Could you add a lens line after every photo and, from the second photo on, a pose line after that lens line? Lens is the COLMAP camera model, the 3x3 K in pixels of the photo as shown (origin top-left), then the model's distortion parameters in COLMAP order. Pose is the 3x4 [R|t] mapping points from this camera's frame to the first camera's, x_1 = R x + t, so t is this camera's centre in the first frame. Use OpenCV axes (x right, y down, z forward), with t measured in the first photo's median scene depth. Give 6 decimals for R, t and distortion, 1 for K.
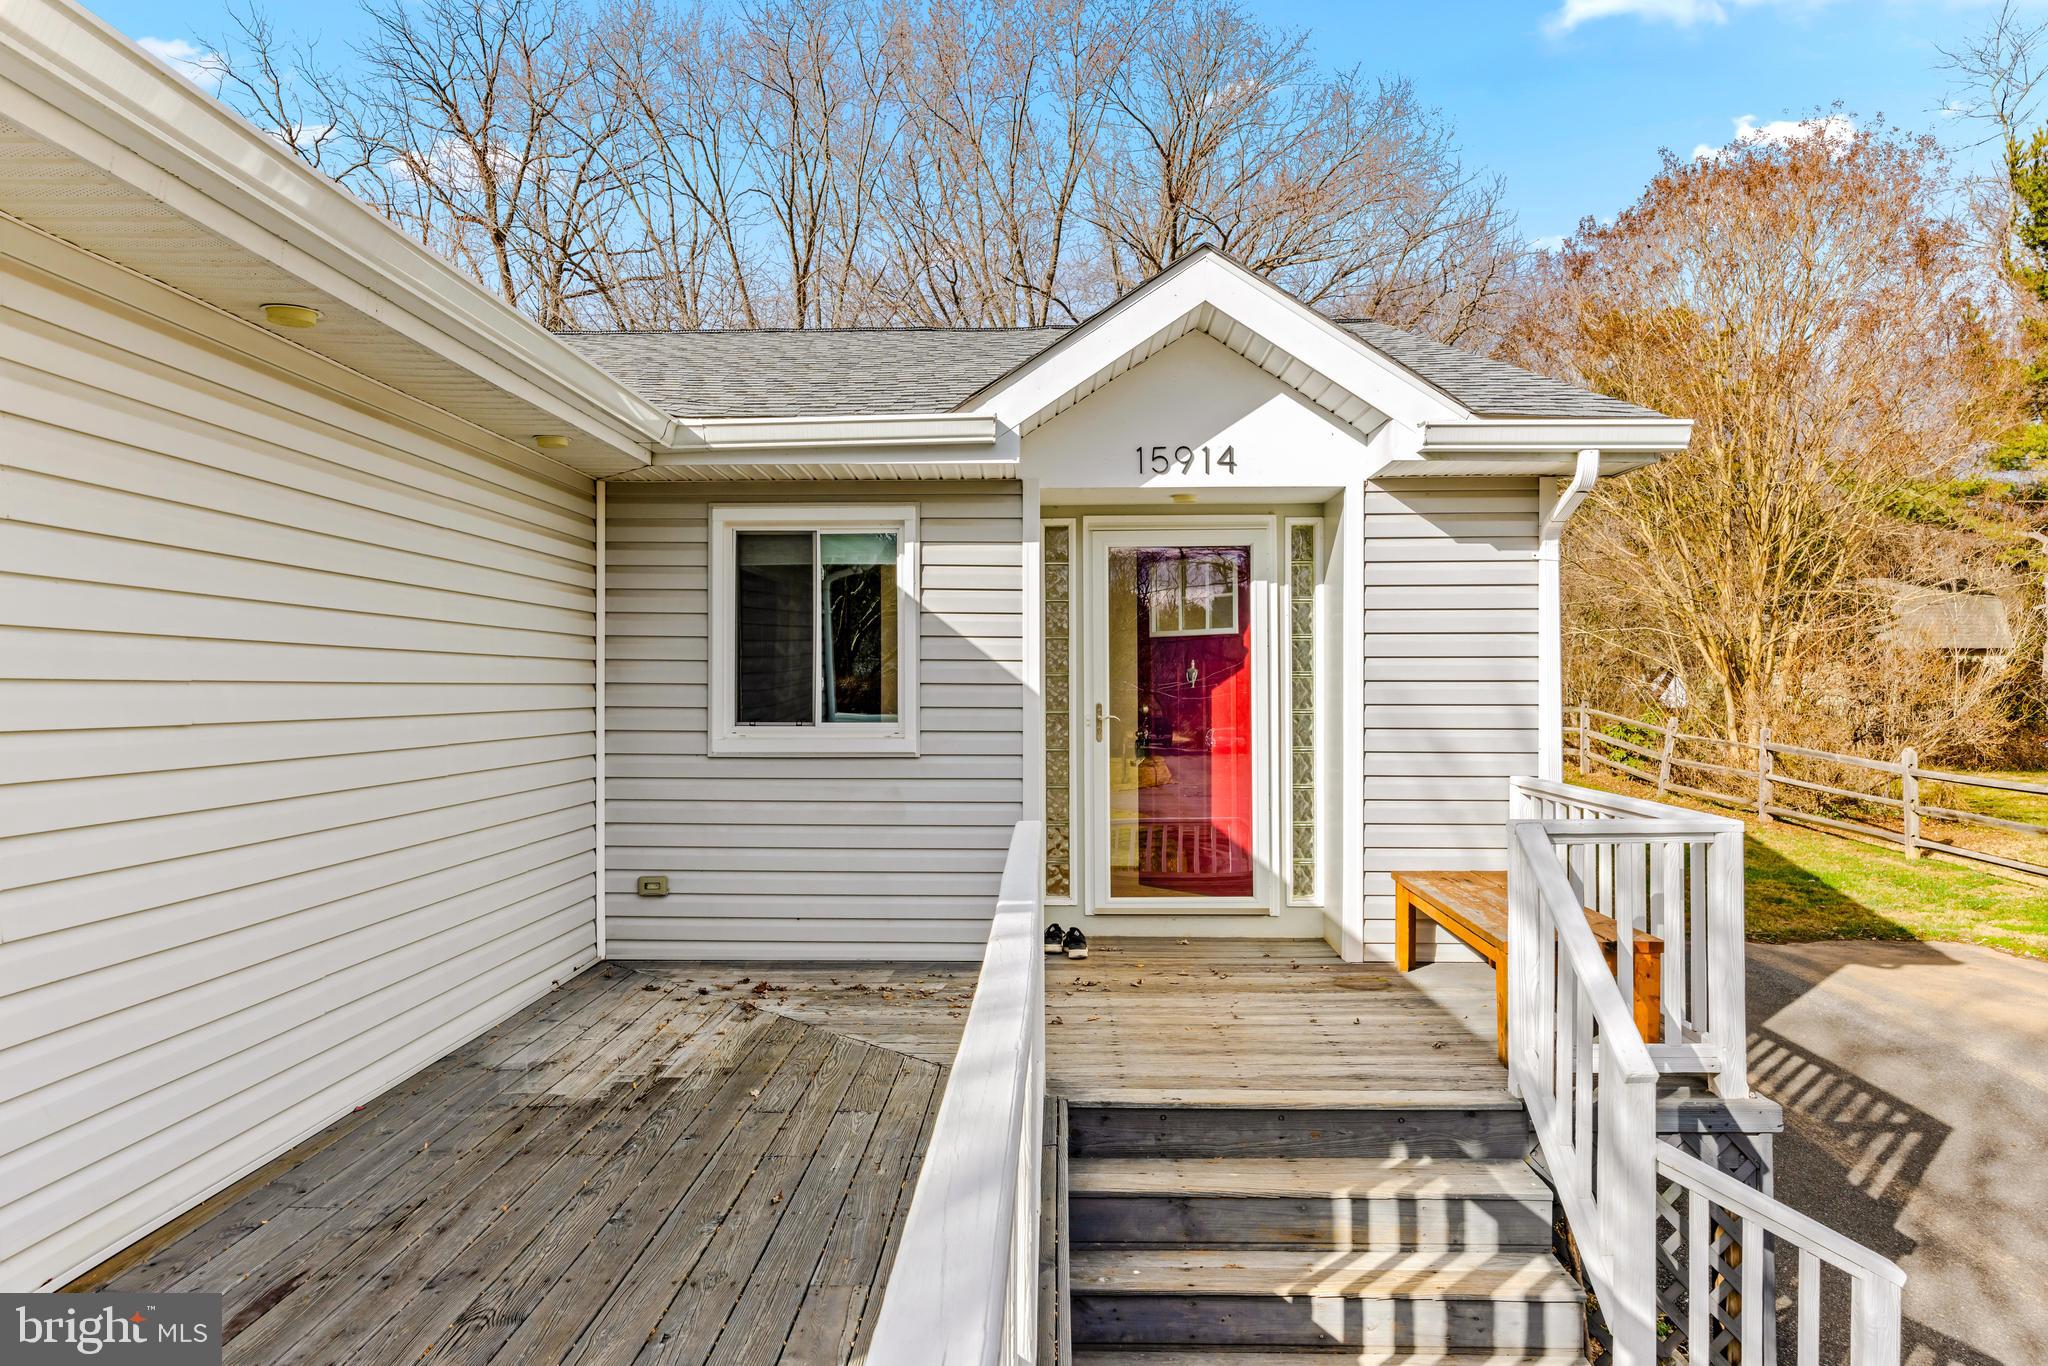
lens RADIAL K [[1329.7, 0, 1023.1], [0, 1329.7, 682.8], [0, 0, 1]] dist [0.003974, 0.000225]
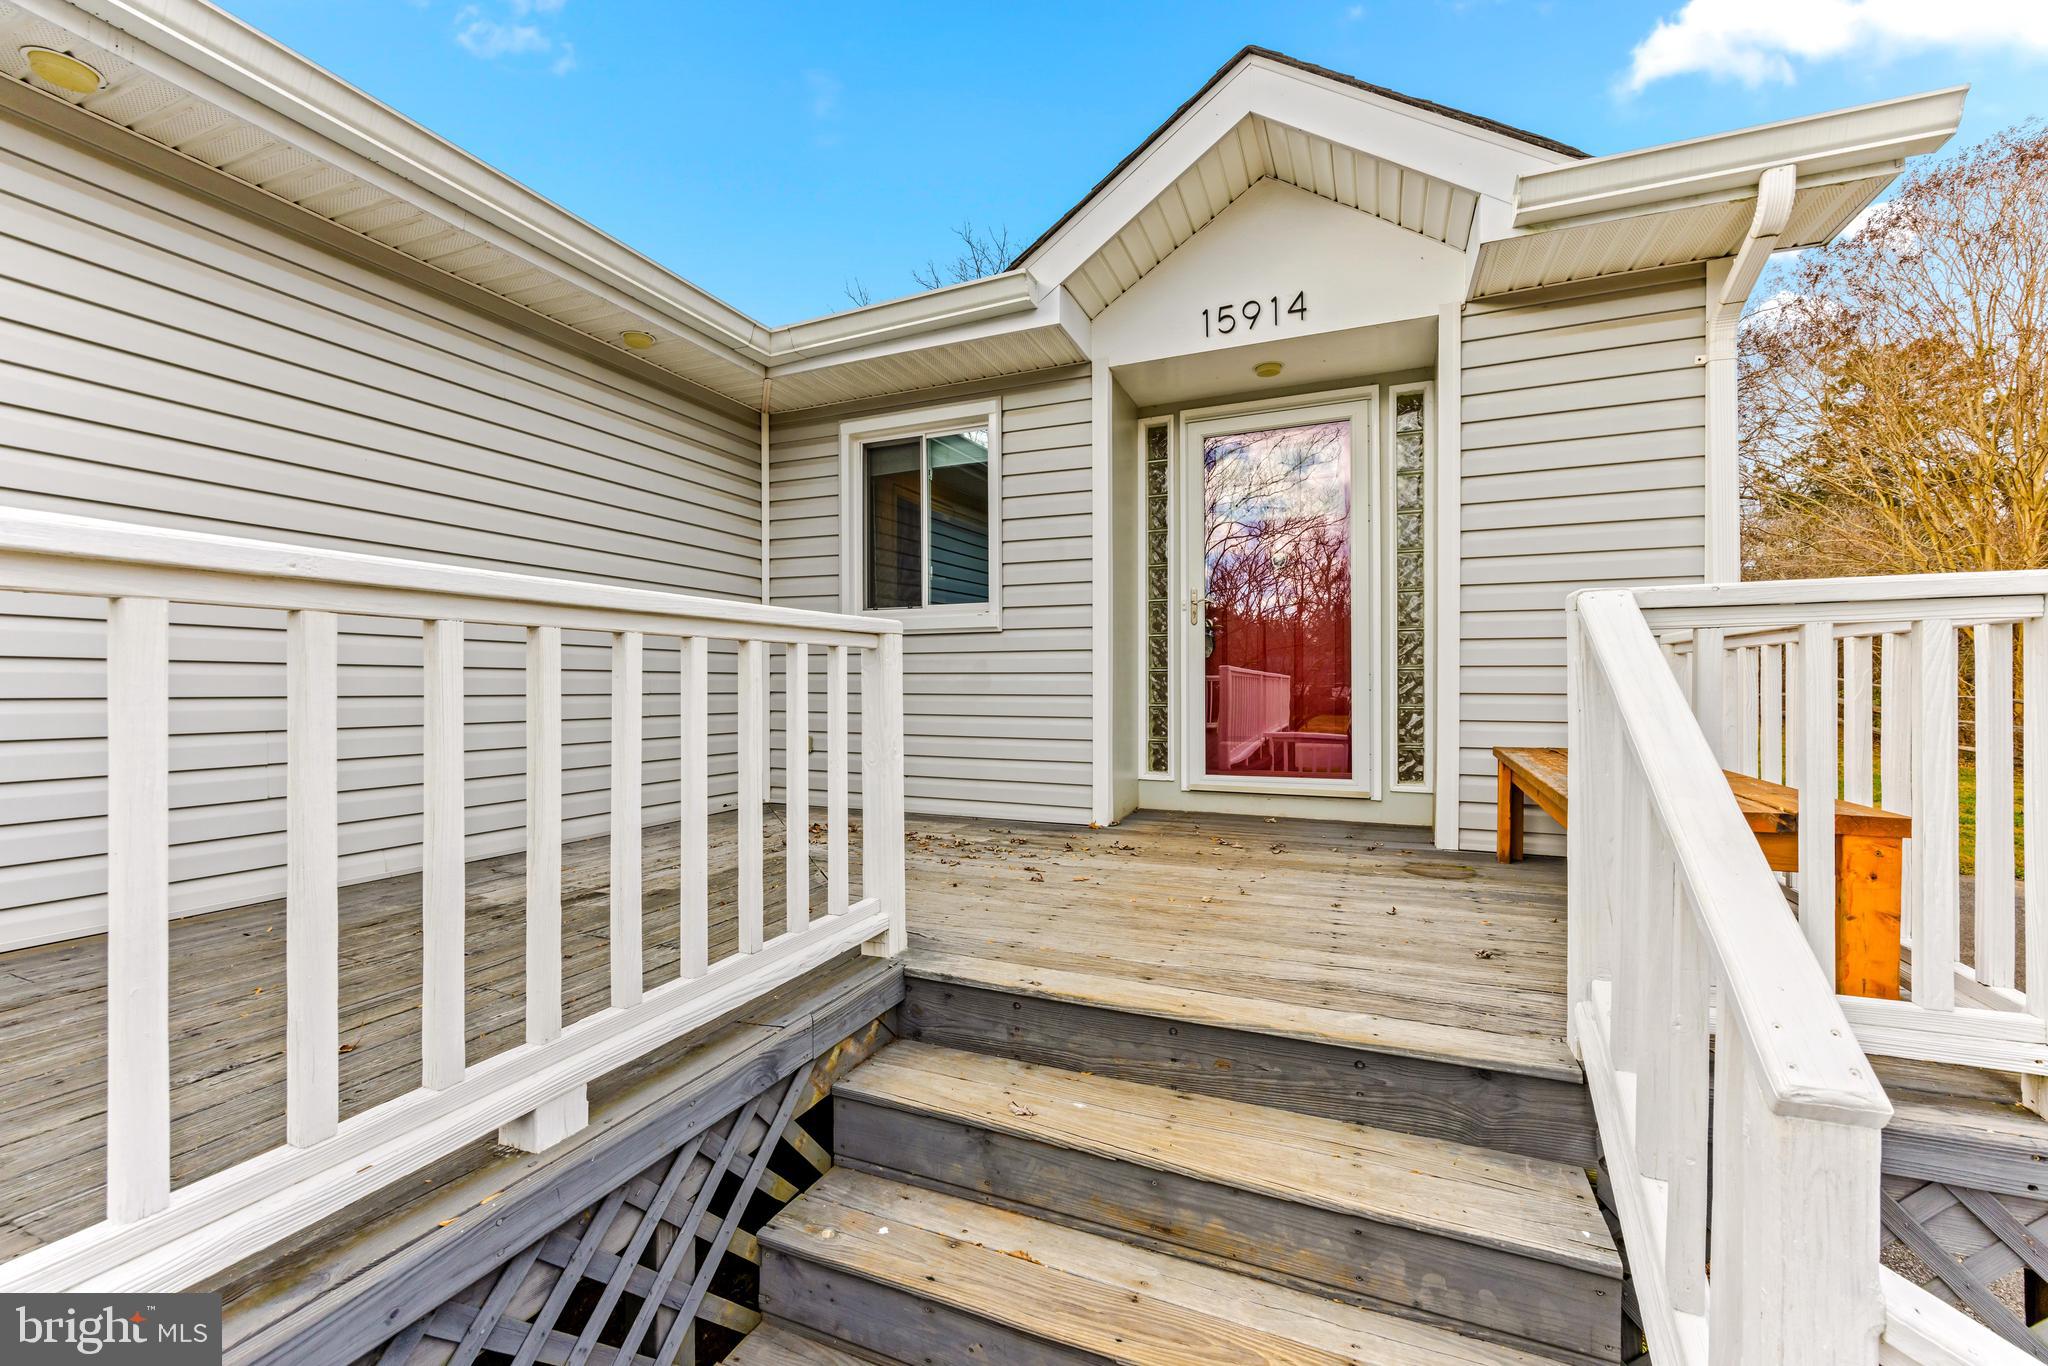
lens RADIAL K [[819.3, 0, 1022.9], [0, 819.3, 687.1], [0, 0, 1]] dist [-0.003901, -0.000265]
pose [[0.930057, 0.002562, -0.367407, 0.260313], [-0.000733, 0.999987, 0.005117, 0.138358], [0.367415, -0.004490, 0.930046, 0.544638]]
